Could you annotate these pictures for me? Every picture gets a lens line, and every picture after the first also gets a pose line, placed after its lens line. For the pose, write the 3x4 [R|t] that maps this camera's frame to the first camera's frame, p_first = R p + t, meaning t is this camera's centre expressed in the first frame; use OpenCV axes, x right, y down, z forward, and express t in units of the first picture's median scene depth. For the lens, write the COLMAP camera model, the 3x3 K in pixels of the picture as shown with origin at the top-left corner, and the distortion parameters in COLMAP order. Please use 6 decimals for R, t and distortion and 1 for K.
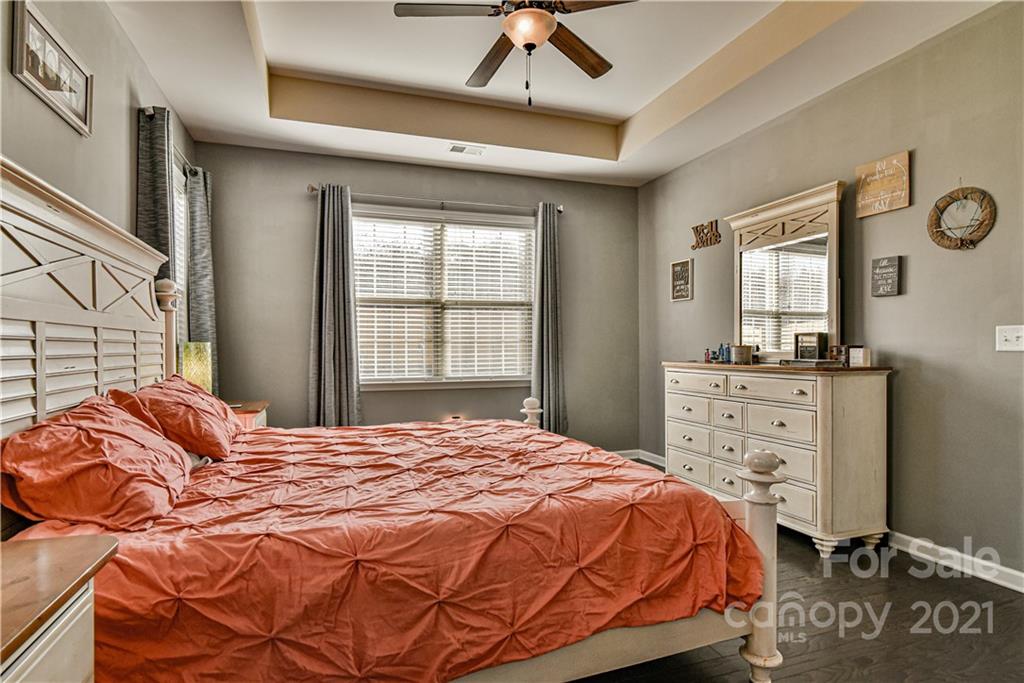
lens RADIAL K [[535.9, 0, 511.0], [0, 535.9, 351.3], [0, 0, 1]] dist [-0.028940, 0.000130]
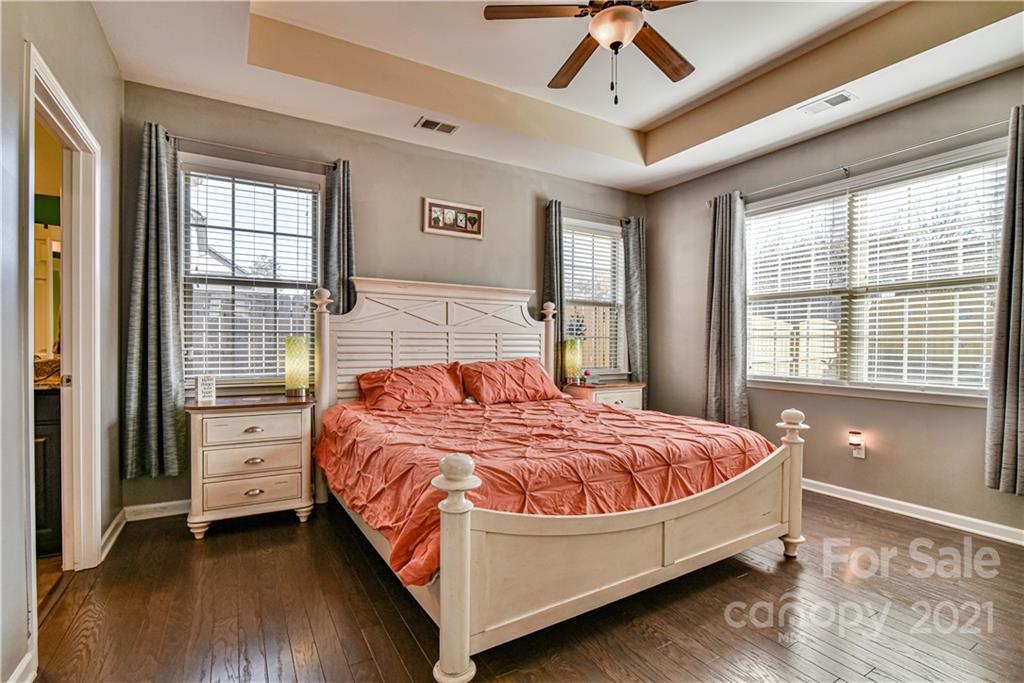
lens RADIAL K [[465.2, 0, 489.0], [0, 465.2, 348.3], [0, 0, 1]] dist [-0.016973, -0.000141]
pose [[0.175067, 0.014981, -0.984442, 0.499269], [-0.011365, 0.999848, 0.013194, -0.006396], [0.984491, 0.008878, 0.175211, 0.357975]]
